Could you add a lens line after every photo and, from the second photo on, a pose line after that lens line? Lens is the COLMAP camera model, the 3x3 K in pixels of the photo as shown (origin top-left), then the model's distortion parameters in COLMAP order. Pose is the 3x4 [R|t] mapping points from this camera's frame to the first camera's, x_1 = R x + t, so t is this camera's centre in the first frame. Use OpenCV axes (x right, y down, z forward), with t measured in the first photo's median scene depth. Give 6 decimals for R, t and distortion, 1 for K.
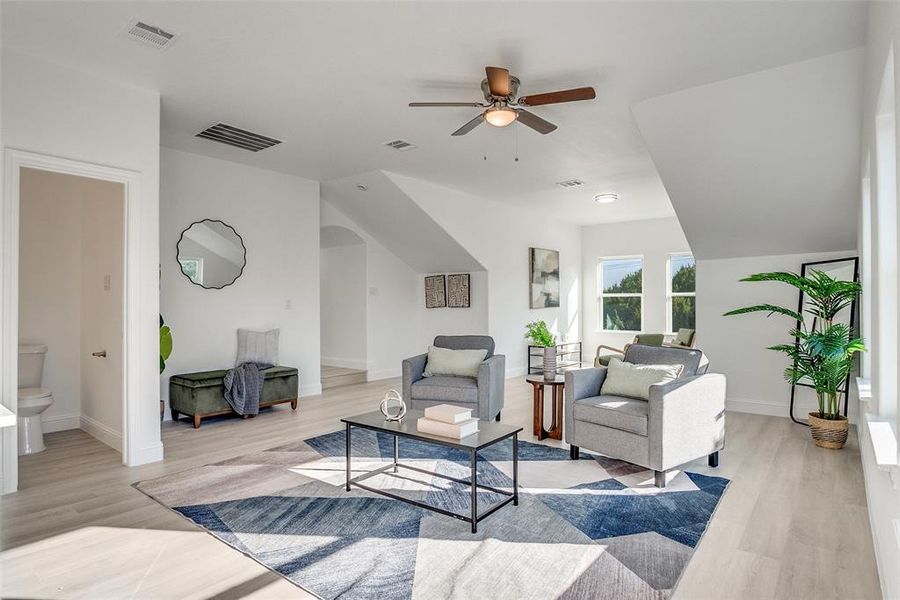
lens RADIAL K [[492.7, 0, 458.2], [0, 492.7, 301.9], [0, 0, 1]] dist [-0.035637, 0.009527]
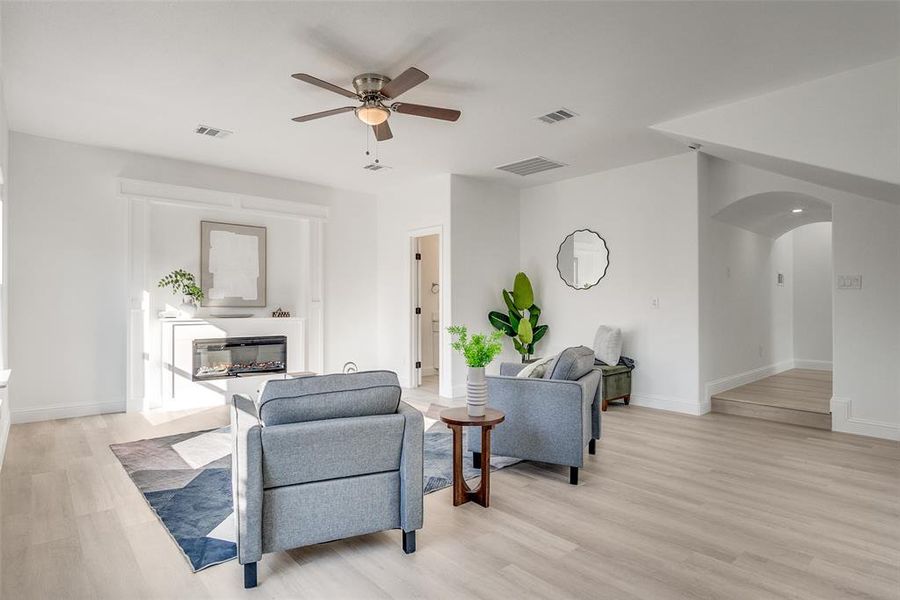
lens RADIAL K [[492.7, 0, 436.1], [0, 492.7, 300.5], [0, 0, 1]] dist [-0.035637, 0.009527]
pose [[-0.209612, -0.003844, -0.977777, 1.451652], [0.000114, 0.999992, -0.003955, 0.008156], [0.977785, -0.000941, -0.209610, 1.866250]]
